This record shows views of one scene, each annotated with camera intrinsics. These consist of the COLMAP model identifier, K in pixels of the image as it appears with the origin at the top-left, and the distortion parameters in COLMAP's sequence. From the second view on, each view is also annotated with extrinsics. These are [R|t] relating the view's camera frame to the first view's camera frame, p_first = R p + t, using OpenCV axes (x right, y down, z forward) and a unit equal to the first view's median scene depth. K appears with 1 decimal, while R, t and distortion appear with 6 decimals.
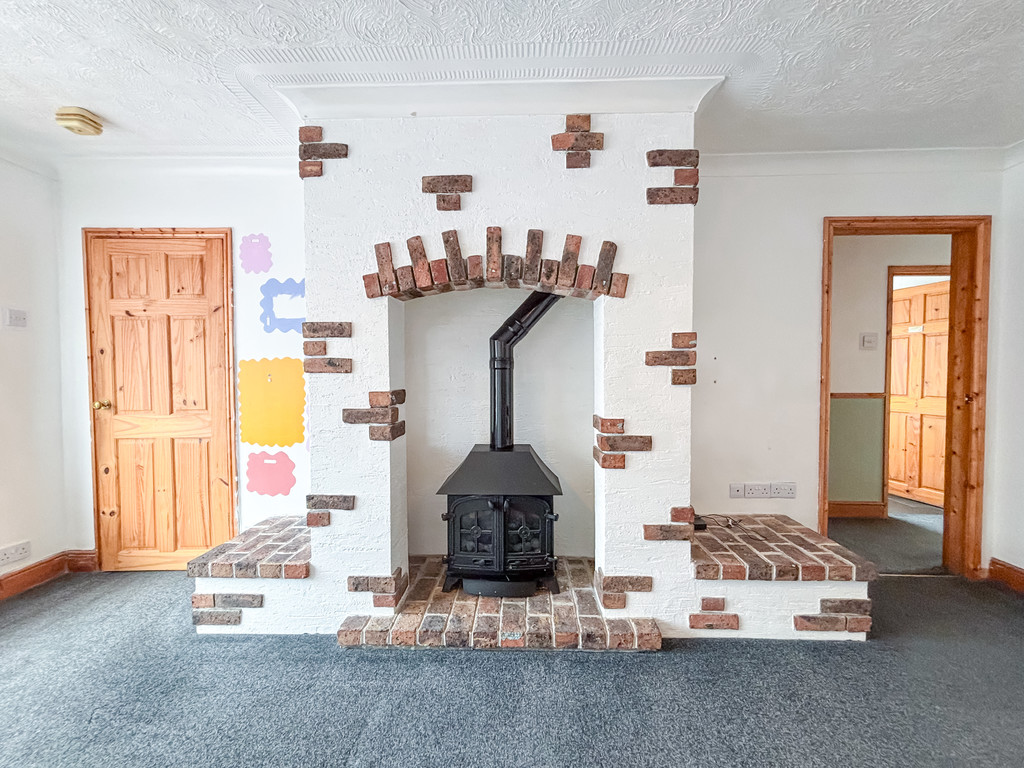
lens RADIAL K [[413.1, 0, 512.0], [0, 413.1, 384.0], [0, 0, 1]] dist [-0.002949, 0.000283]
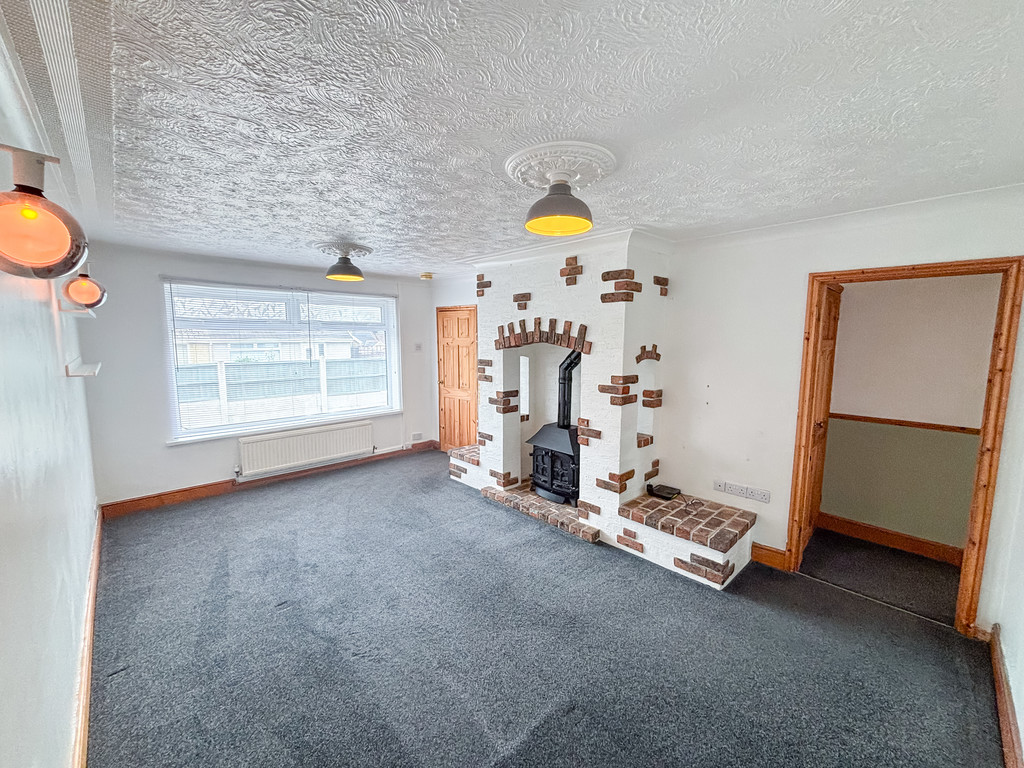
lens RADIAL K [[409.8, 0, 510.2], [0, 409.8, 383.4], [0, 0, 1]] dist [0.000608, -0.000101]
pose [[0.710912, 0.085271, -0.698092, 1.247848], [-0.025820, 0.995118, 0.095258, -0.234628], [0.702807, -0.049695, 0.709643, -0.525088]]
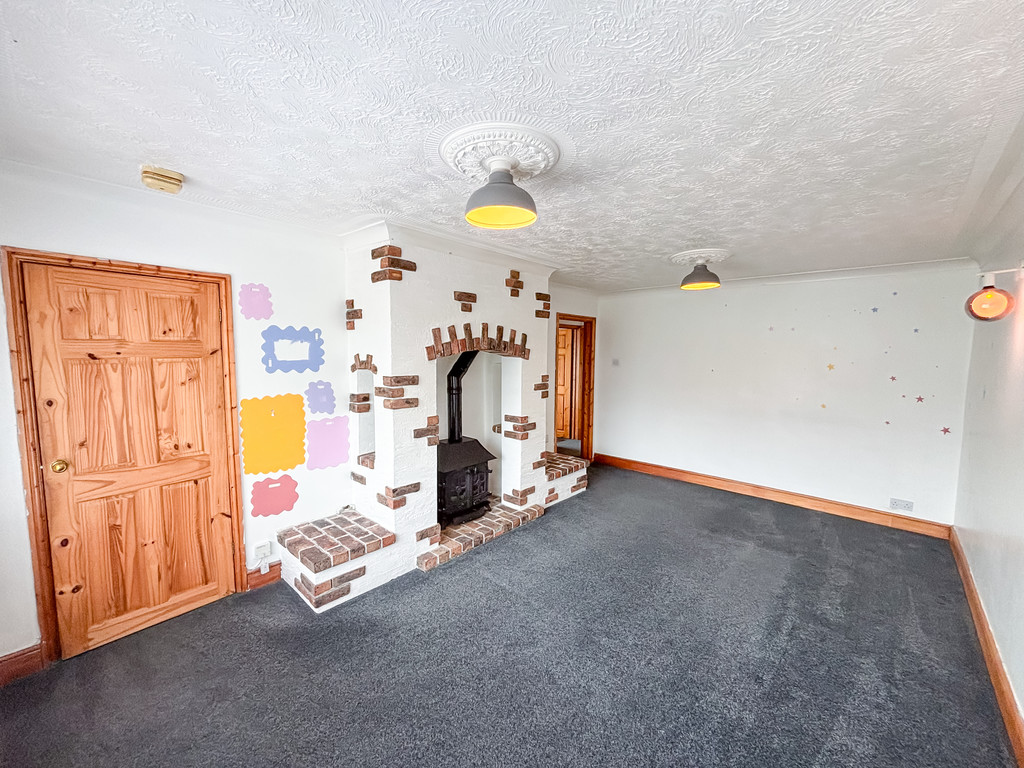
lens RADIAL K [[409.8, 0, 510.2], [0, 409.8, 383.4], [0, 0, 1]] dist [0.000608, -0.000101]
pose [[0.653729, -0.053562, 0.754831, -1.335648], [0.012494, 0.998120, 0.060005, -0.205949], [-0.756626, -0.029796, 0.653169, -0.303629]]
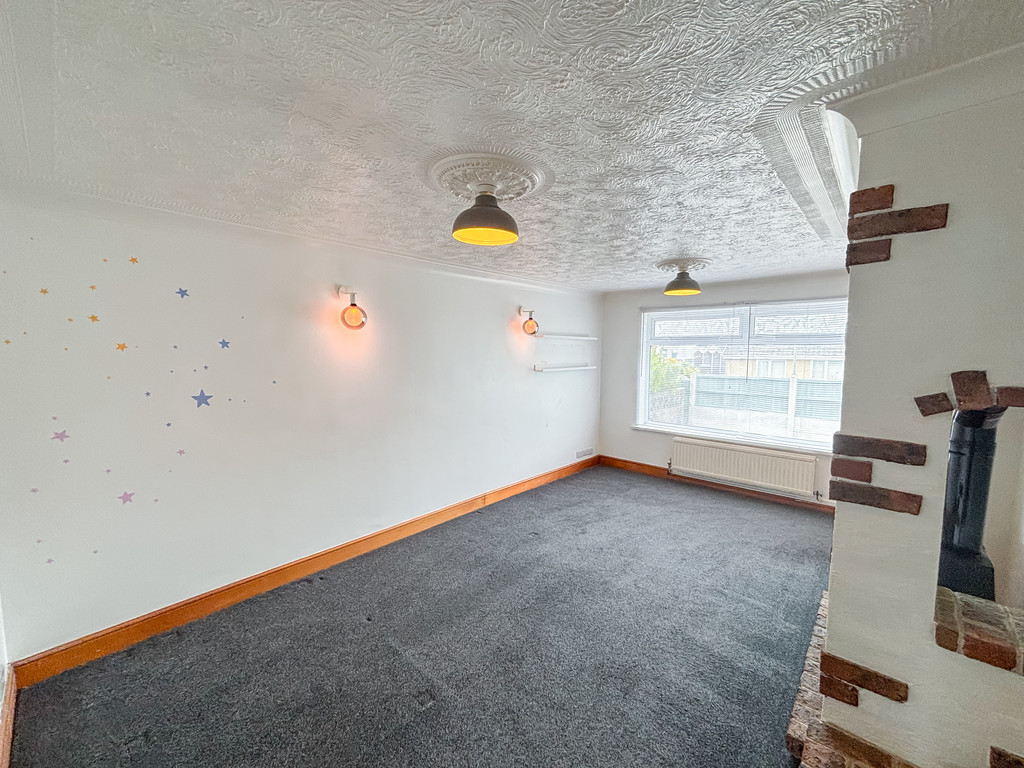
lens RADIAL K [[409.8, 0, 510.2], [0, 409.8, 383.4], [0, 0, 1]] dist [0.000608, -0.000101]
pose [[-0.649256, 0.059997, -0.758200, 1.346677], [-0.026385, 0.994507, 0.101289, -0.267813], [0.760112, 0.085767, -0.644106, 0.955742]]
